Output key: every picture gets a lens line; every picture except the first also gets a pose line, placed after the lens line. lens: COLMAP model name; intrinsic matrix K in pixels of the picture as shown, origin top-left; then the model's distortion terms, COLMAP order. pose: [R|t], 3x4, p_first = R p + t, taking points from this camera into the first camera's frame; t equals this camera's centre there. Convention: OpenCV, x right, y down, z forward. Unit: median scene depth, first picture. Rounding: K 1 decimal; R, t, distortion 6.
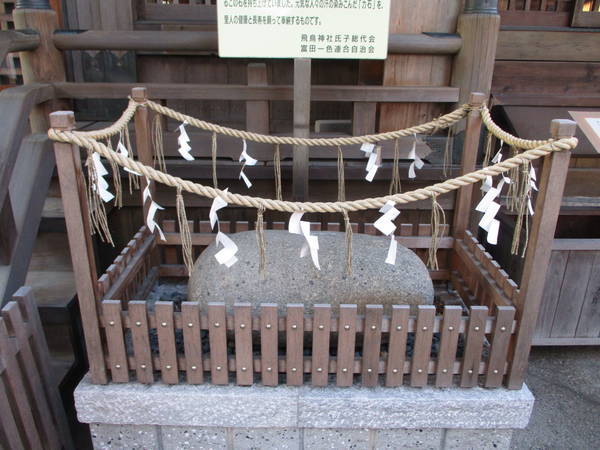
lens RADIAL K [[513.5, 0, 298.8], [0, 513.5, 224.3], [0, 0, 1]] dist [-0.006092, -0.001912]
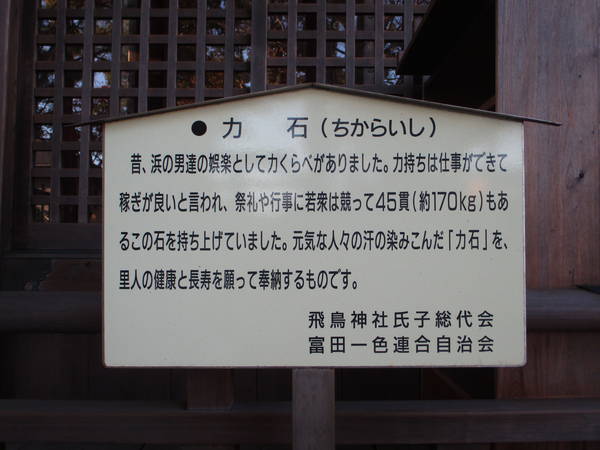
lens RADIAL K [[869.7, 0, 300.1], [0, 869.7, 225.2], [0, 0, 1]] dist [-0.006996, 0.000000]
pose [[0.999842, -0.017398, -0.003643, 0.001559], [0.014695, 0.924339, -0.381288, -0.172318], [0.010001, 0.381175, 0.924449, 0.343409]]
